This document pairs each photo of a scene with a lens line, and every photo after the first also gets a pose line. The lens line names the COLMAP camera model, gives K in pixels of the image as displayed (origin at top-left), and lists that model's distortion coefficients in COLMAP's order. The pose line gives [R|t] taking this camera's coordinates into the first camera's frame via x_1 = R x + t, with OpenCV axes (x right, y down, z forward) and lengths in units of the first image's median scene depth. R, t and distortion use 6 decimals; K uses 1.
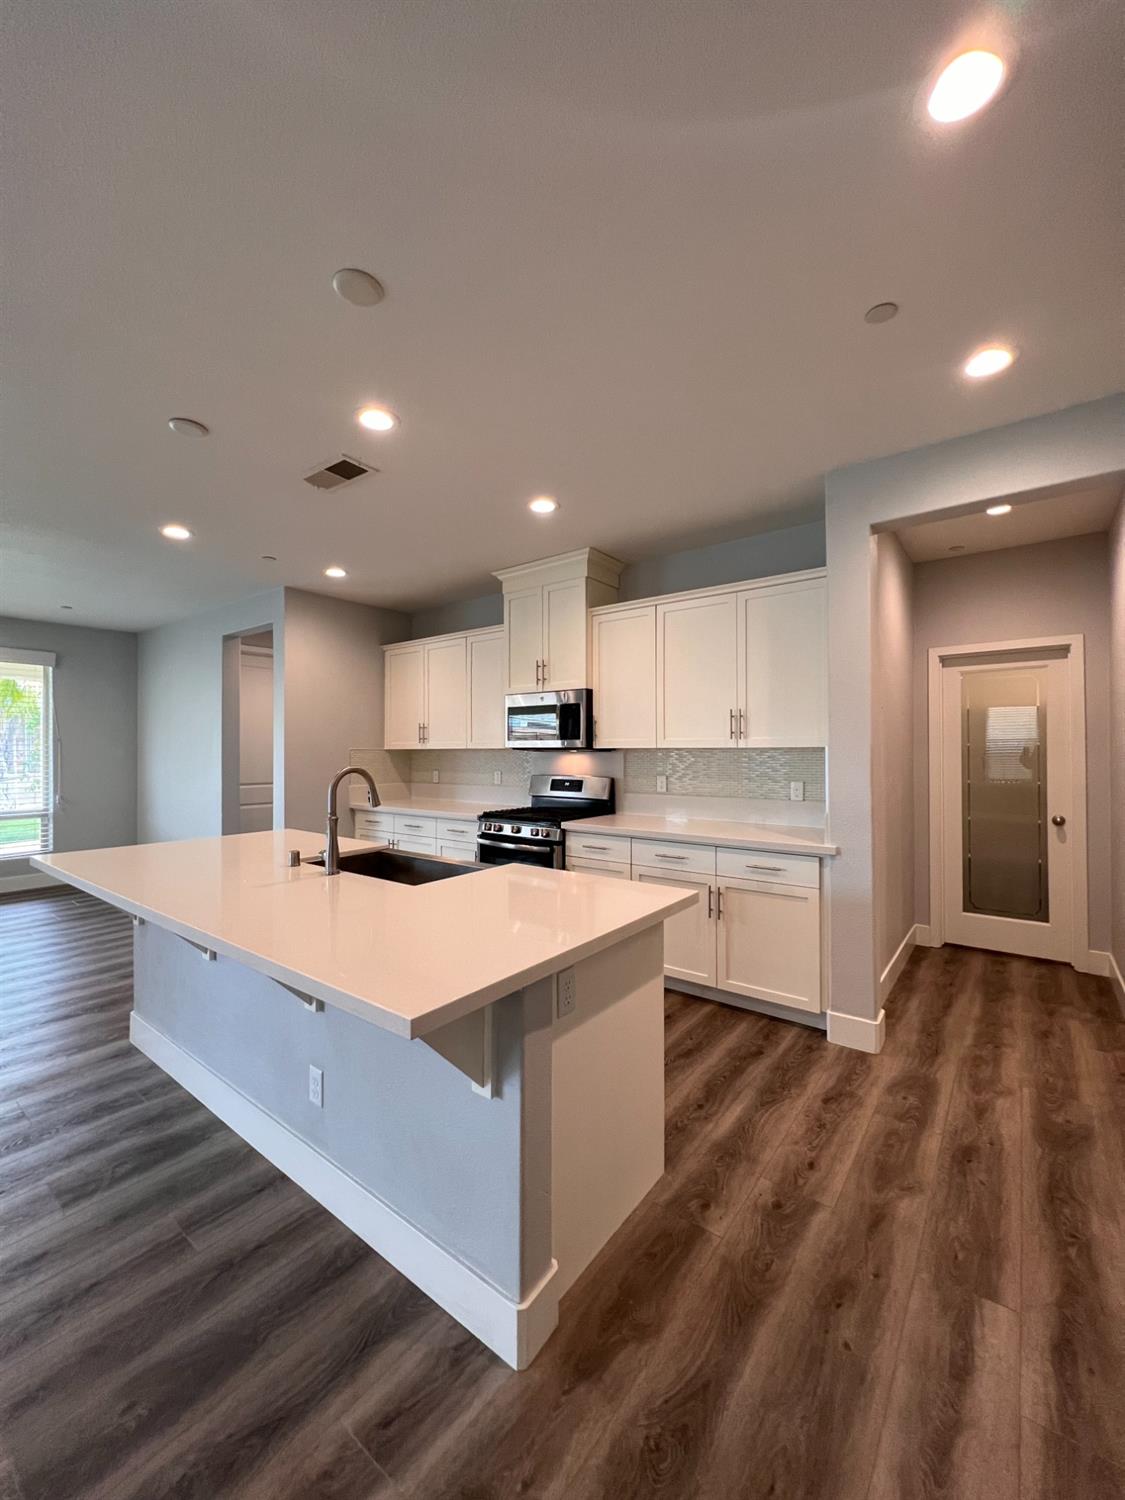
lens RADIAL K [[608.7, 0, 562.5], [0, 608.7, 750.0], [0, 0, 1]] dist [0.000083, -0.000173]
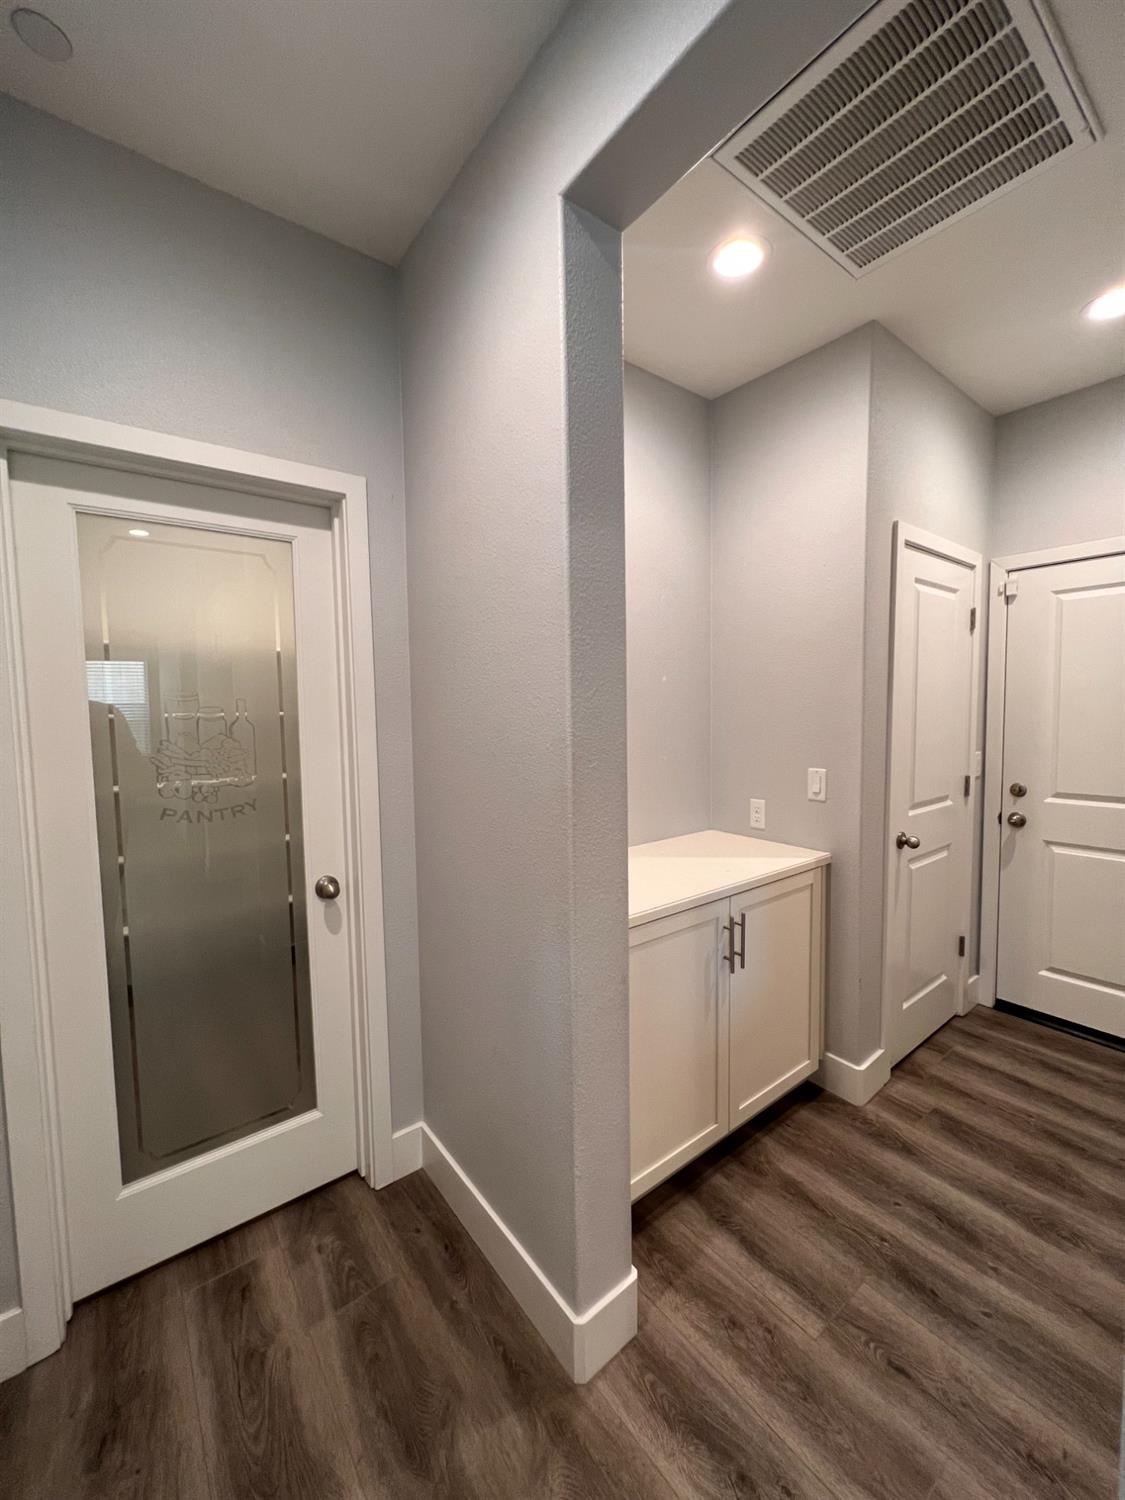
lens RADIAL K [[598.9, 0, 562.5], [0, 598.9, 750.0], [0, 0, 1]] dist [0.000165, -0.000046]
pose [[0.255511, -0.064660, 0.964642, 0.436690], [0.007258, 0.997861, 0.064964, -0.015236], [-0.966779, -0.009597, 0.255434, 0.720854]]
